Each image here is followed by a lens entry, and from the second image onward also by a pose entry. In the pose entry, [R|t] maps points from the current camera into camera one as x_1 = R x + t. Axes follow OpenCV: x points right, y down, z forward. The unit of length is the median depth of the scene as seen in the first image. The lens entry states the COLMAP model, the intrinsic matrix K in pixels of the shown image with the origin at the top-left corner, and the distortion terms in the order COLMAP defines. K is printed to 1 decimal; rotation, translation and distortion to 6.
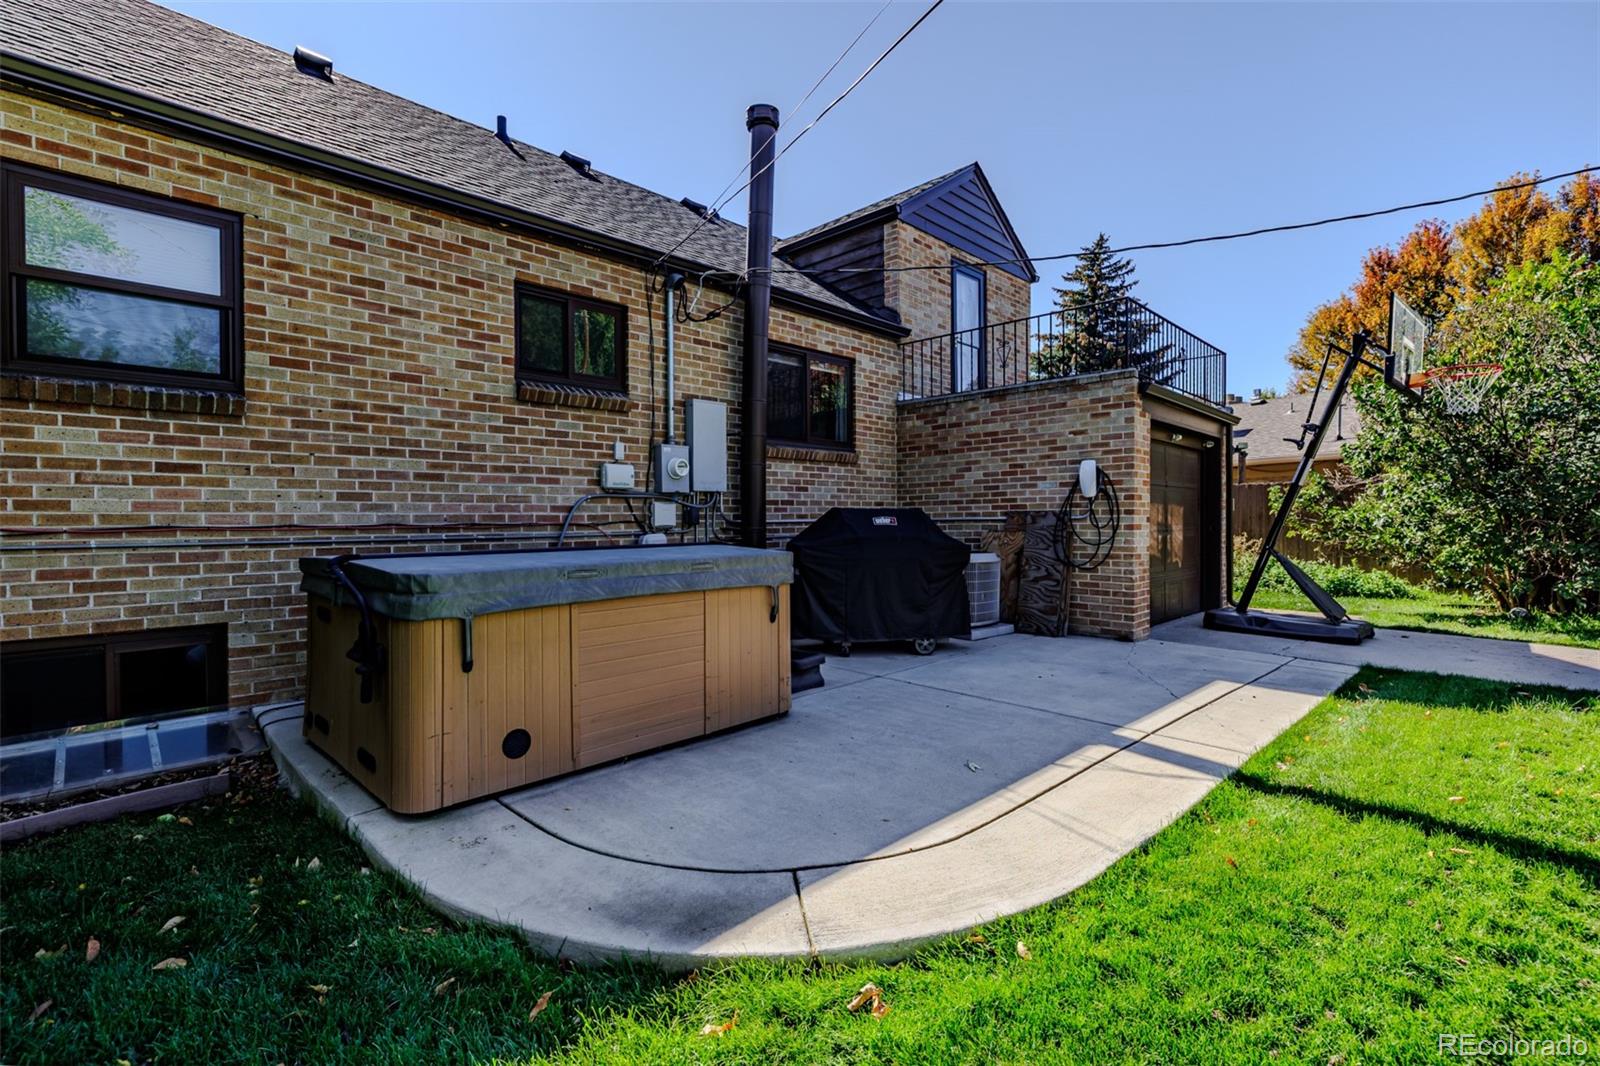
lens RADIAL K [[717.2, 0, 785.6], [0, 717.2, 526.3], [0, 0, 1]] dist [-0.009512, 0.002087]
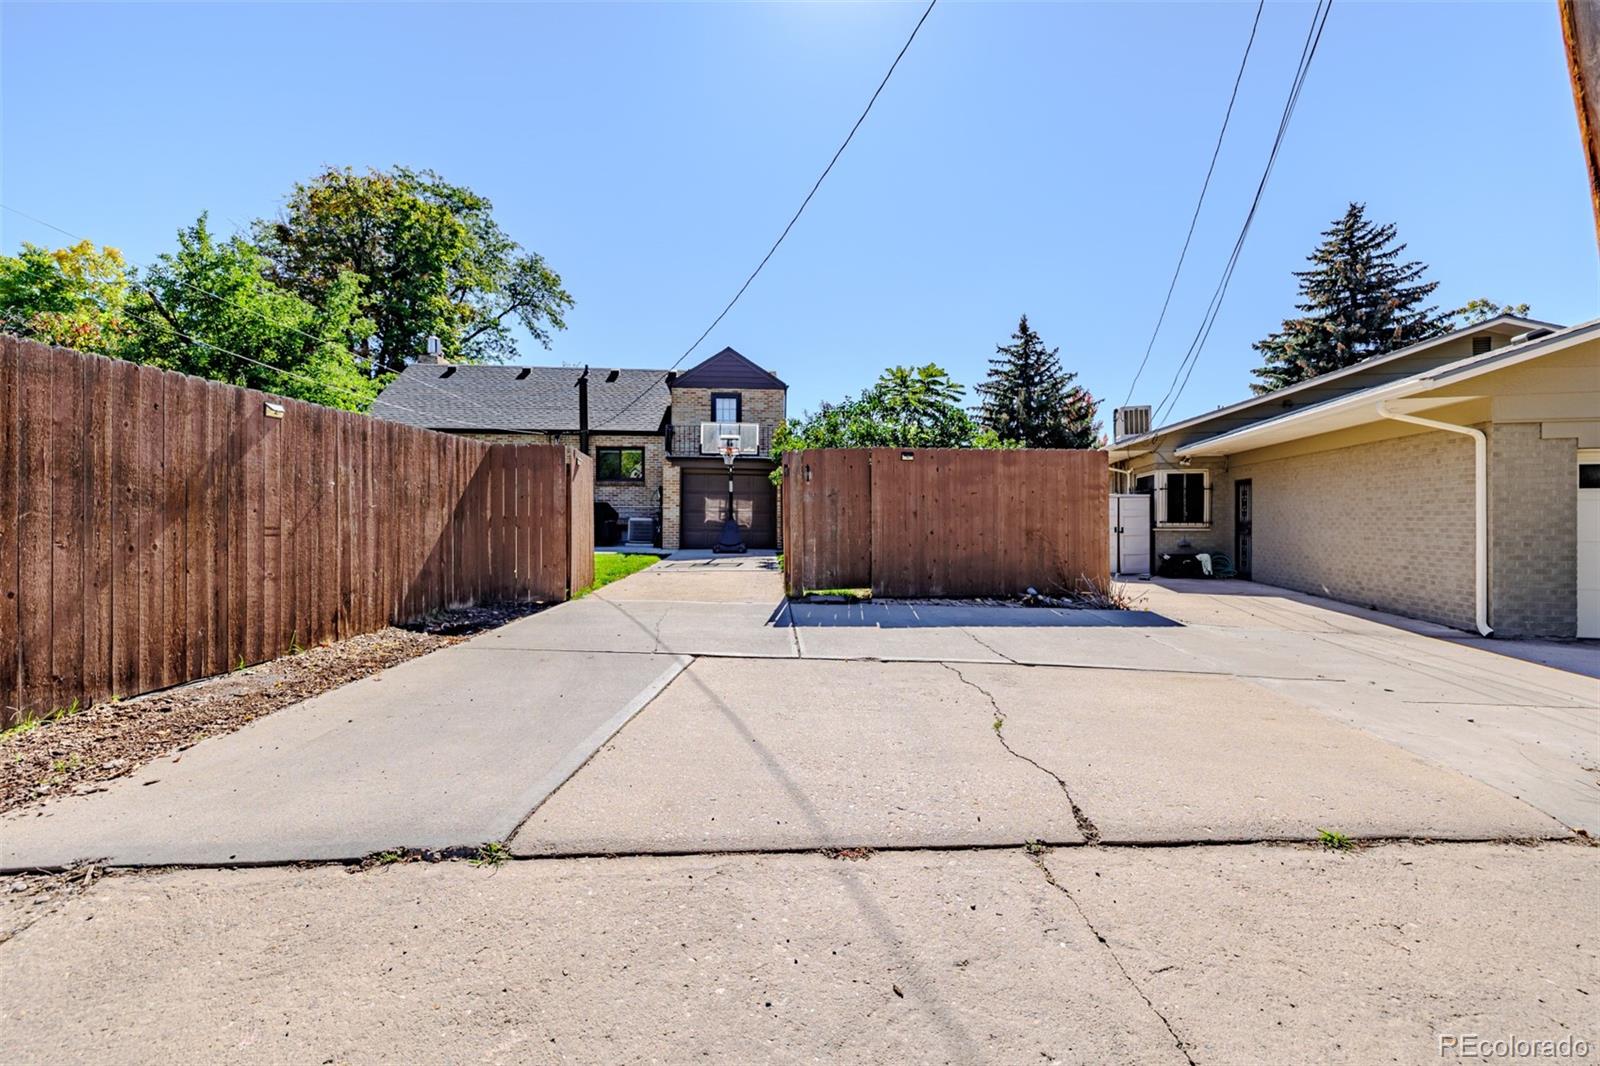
lens RADIAL K [[679.1, 0, 791.3], [0, 679.1, 516.9], [0, 0, 1]] dist [0.001649, -0.000762]
pose [[0.770933, 0.008024, -0.636865, 2.943062], [-0.014282, 0.999887, -0.004691, 0.046487], [0.636756, 0.012713, 0.770961, -0.831334]]
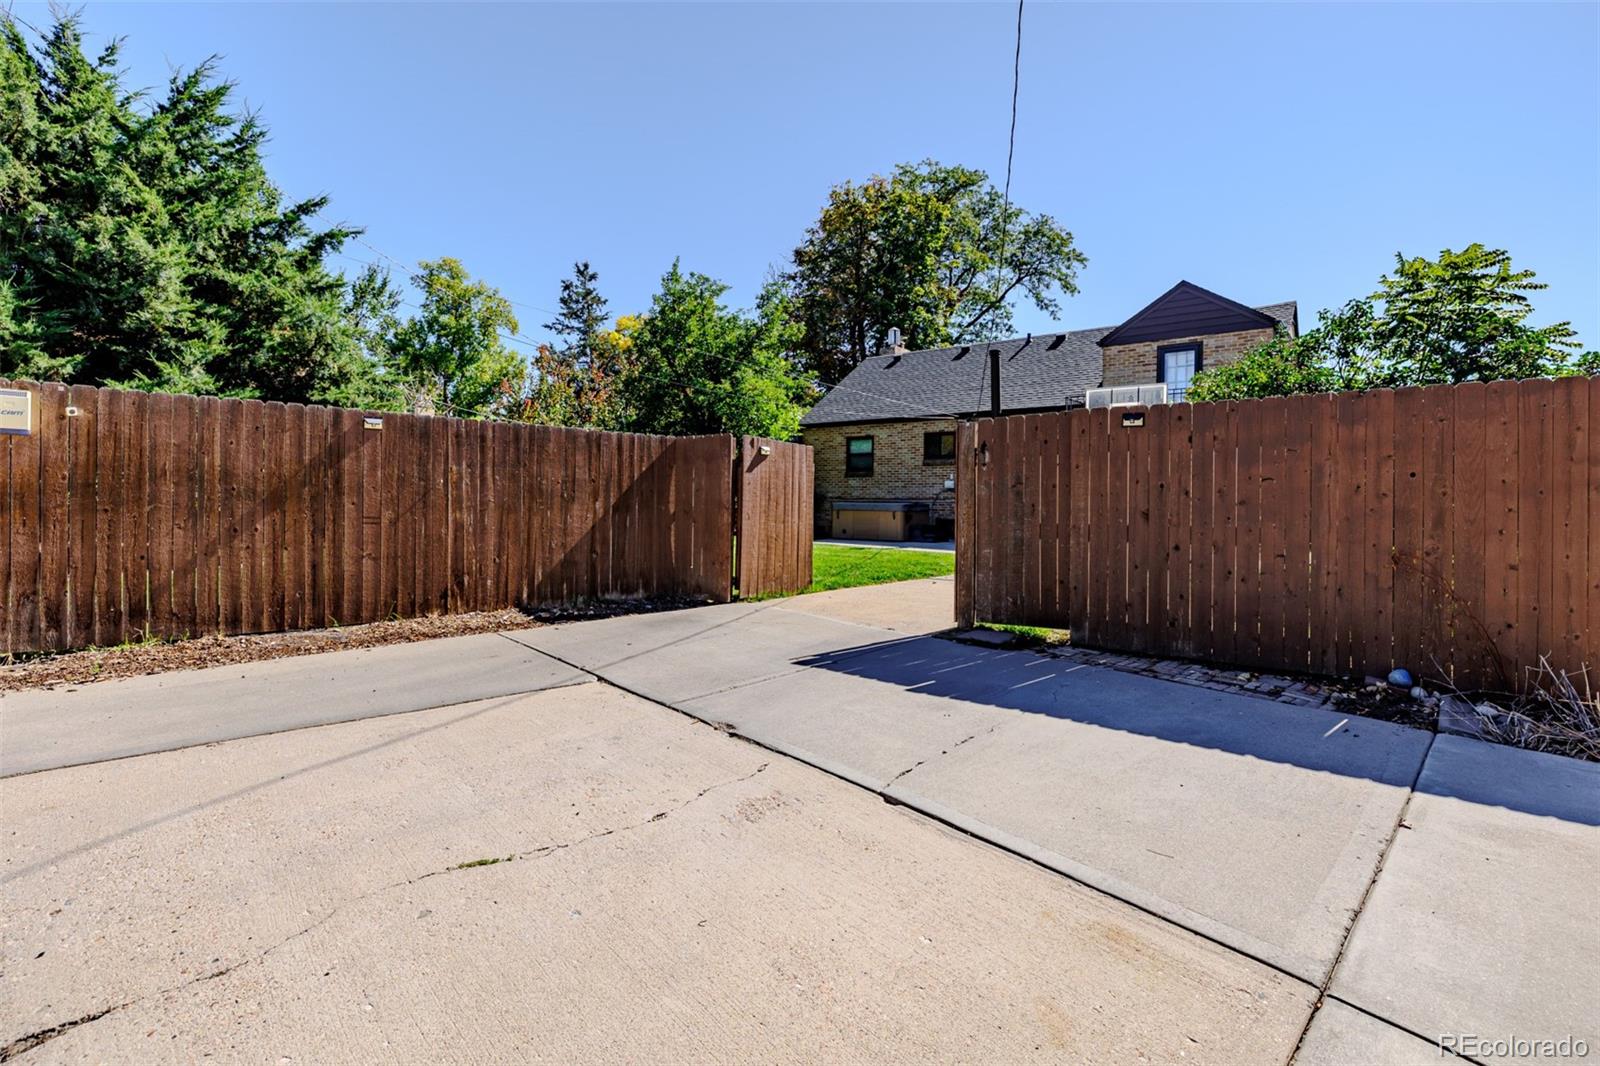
lens RADIAL K [[757.7, 0, 790.4], [0, 757.7, 507.8], [0, 0, 1]] dist [-0.001646, 0.000107]
pose [[0.105116, 0.012426, -0.994382, 3.141060], [-0.026670, 0.999597, 0.009671, 0.022301], [0.994102, 0.025504, 0.105405, -0.089370]]
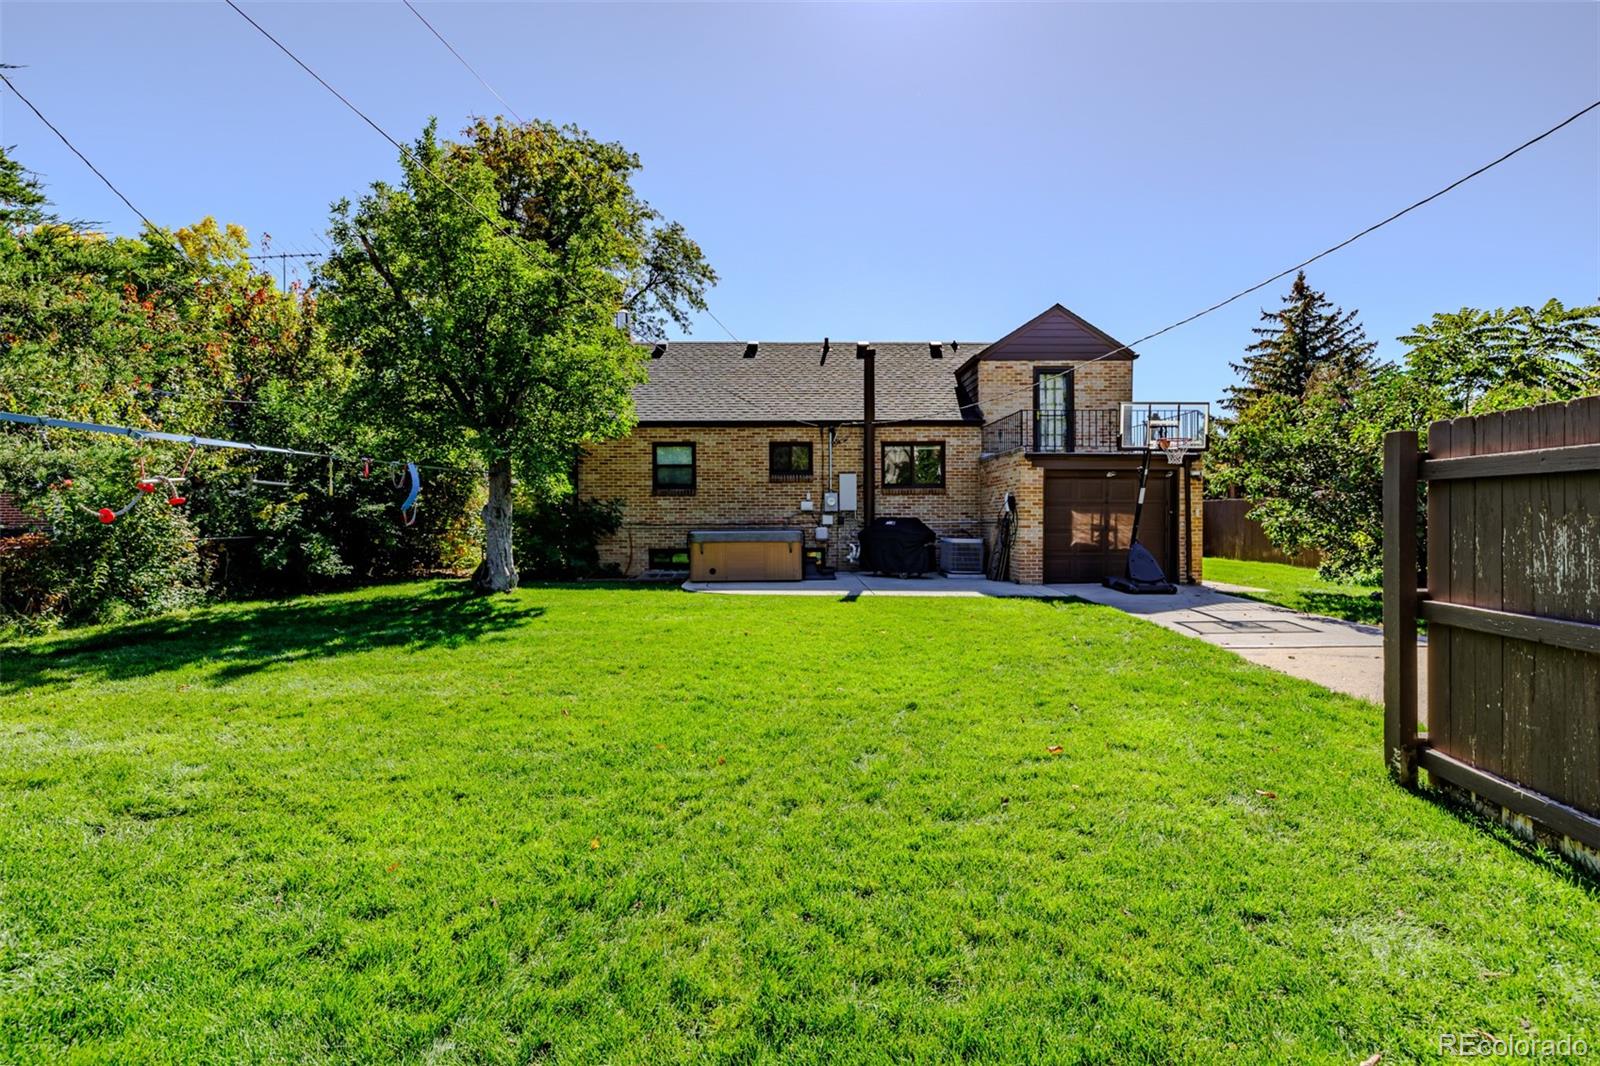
lens RADIAL K [[717.2, 0, 801.8], [0, 717.2, 524.2], [0, 0, 1]] dist [-0.009512, 0.002087]
pose [[0.722408, 0.007804, -0.691423, 1.633469], [-0.006806, 0.999968, 0.004176, -0.011654], [0.691433, 0.001689, 0.722438, -0.979873]]
